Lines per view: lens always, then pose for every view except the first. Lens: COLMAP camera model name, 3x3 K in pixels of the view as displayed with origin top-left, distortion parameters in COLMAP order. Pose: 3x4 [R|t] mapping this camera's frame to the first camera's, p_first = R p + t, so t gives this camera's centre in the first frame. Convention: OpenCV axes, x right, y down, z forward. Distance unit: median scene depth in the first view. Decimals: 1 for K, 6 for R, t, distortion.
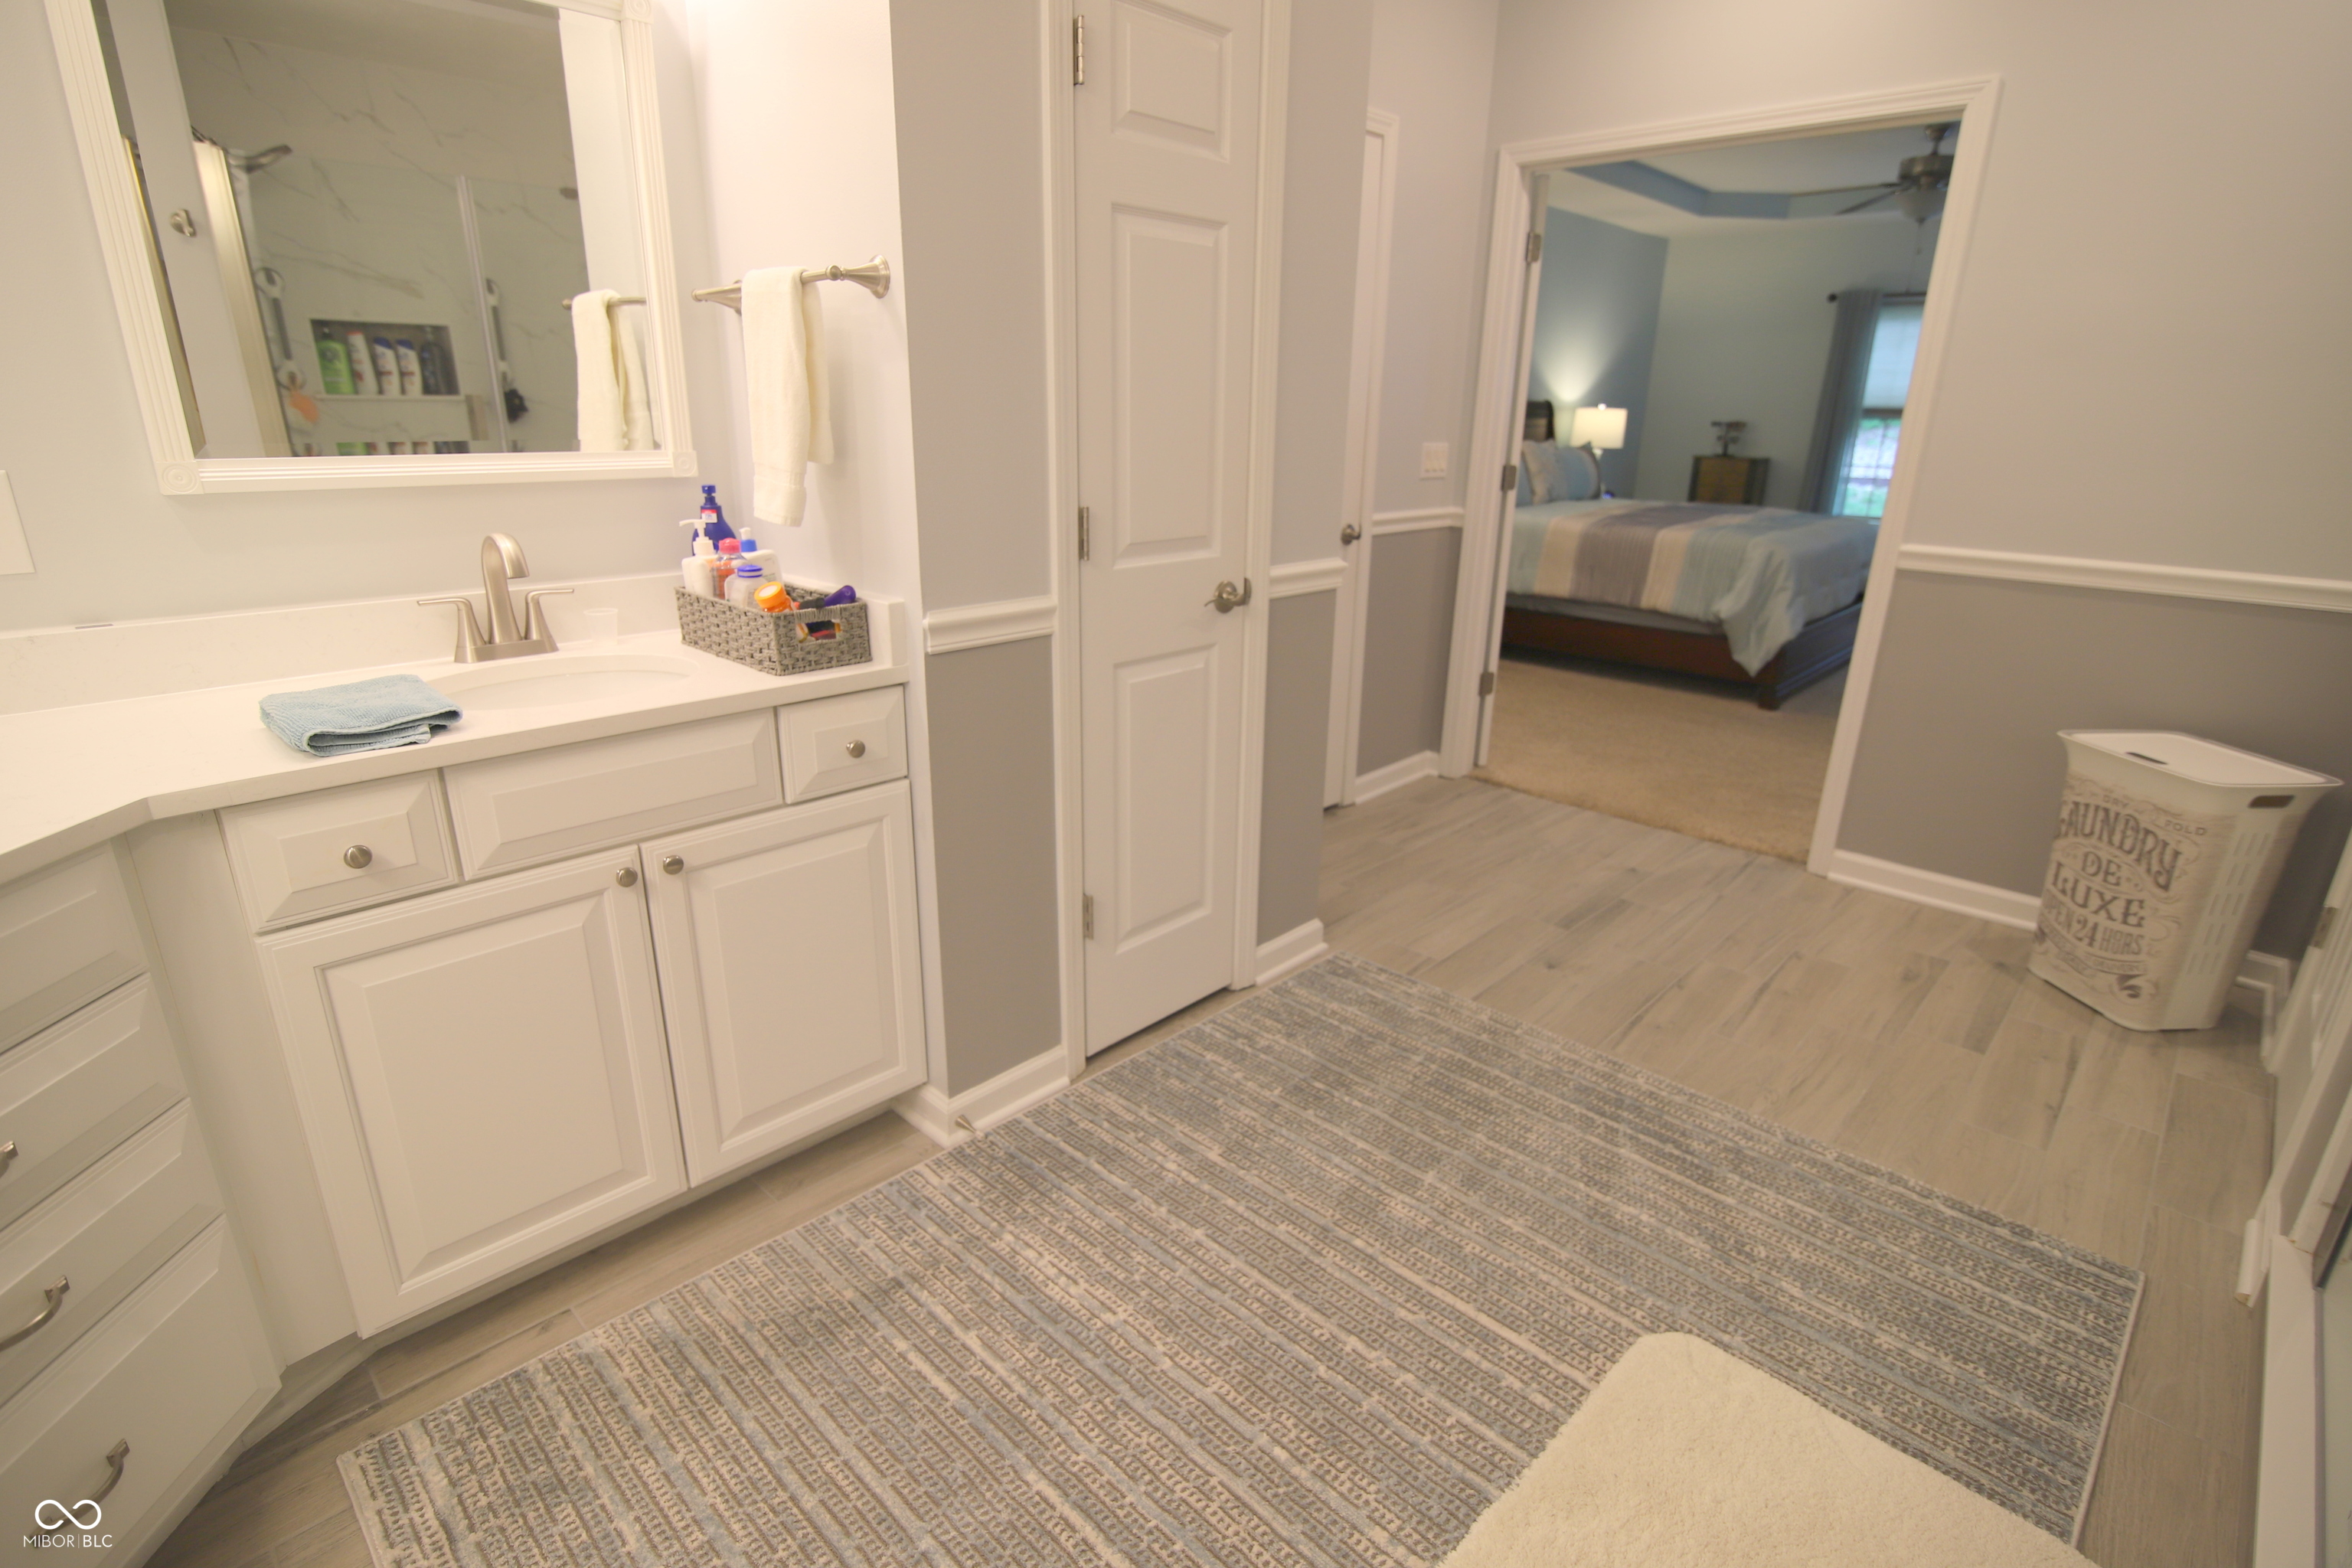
lens RADIAL K [[1113.8, 0, 1180.1], [0, 1113.8, 791.1], [0, 0, 1]] dist [-0.018455, 0.001160]
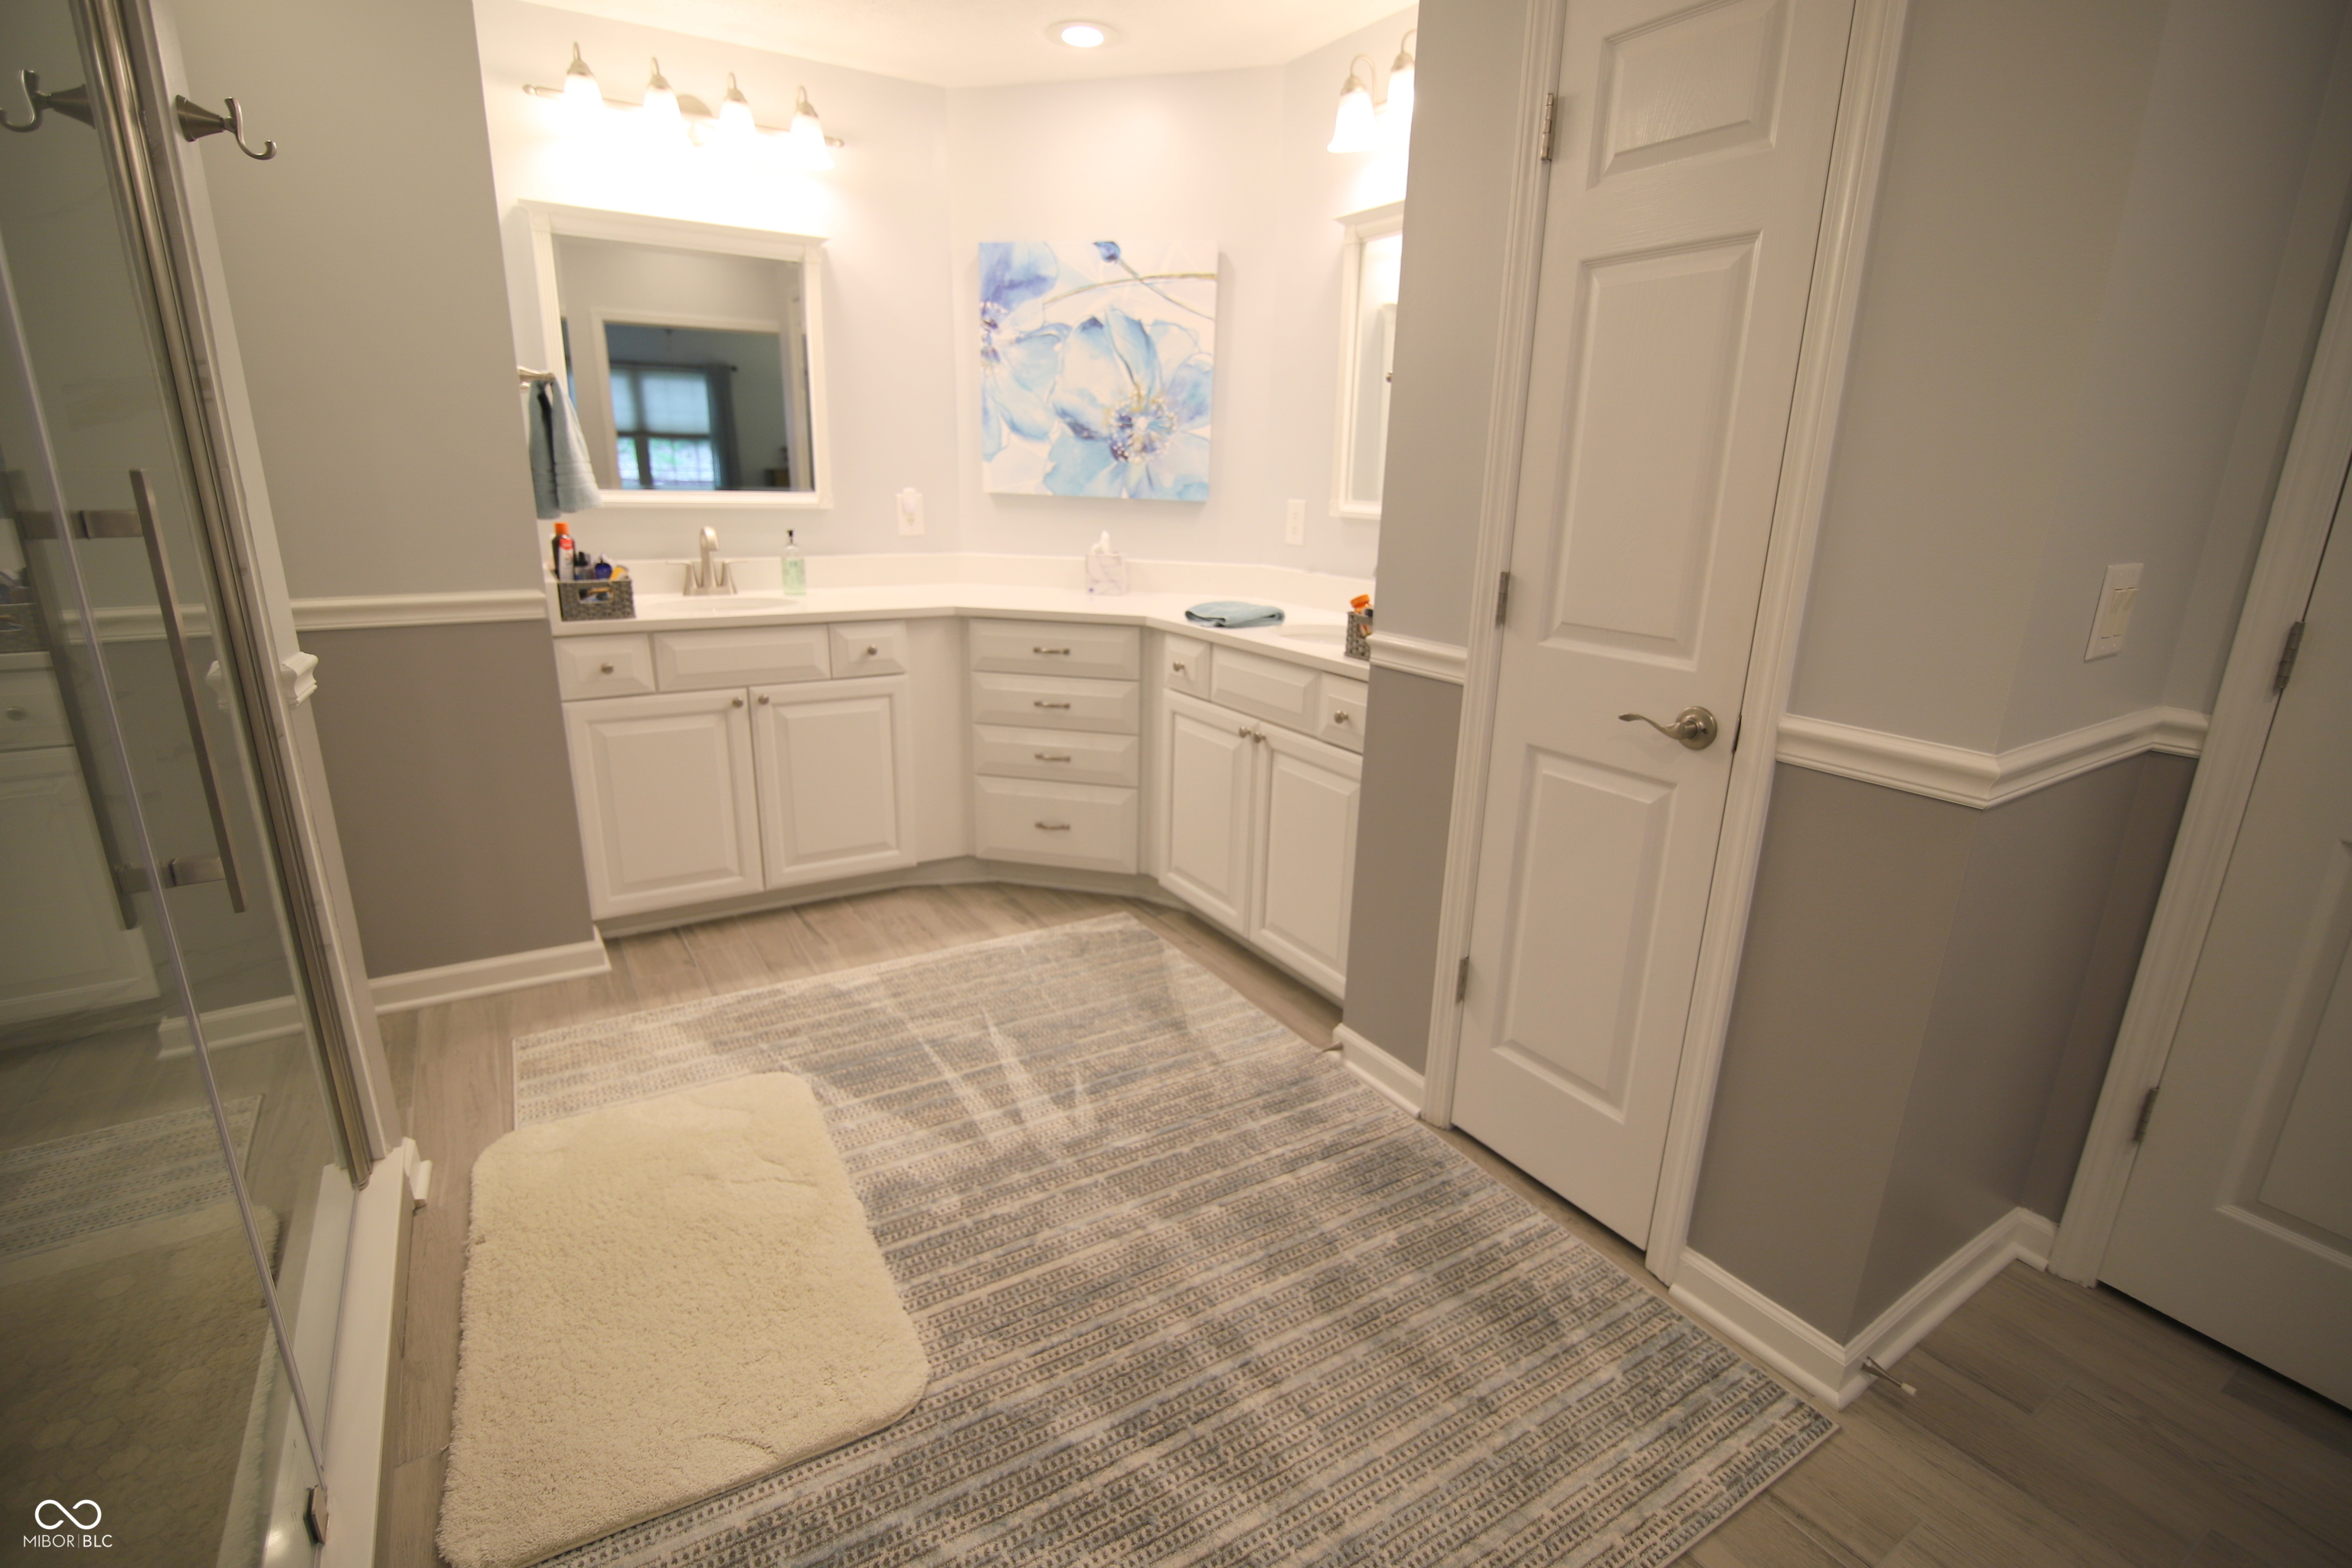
lens RADIAL K [[1113.8, 0, 1182.1], [0, 1113.8, 793.4], [0, 0, 1]] dist [-0.018455, 0.001160]
pose [[-0.237038, 0.259893, -0.936092, 0.987196], [-0.334016, 0.883010, 0.329736, -0.317178], [0.912275, 0.390830, -0.122498, 0.950768]]
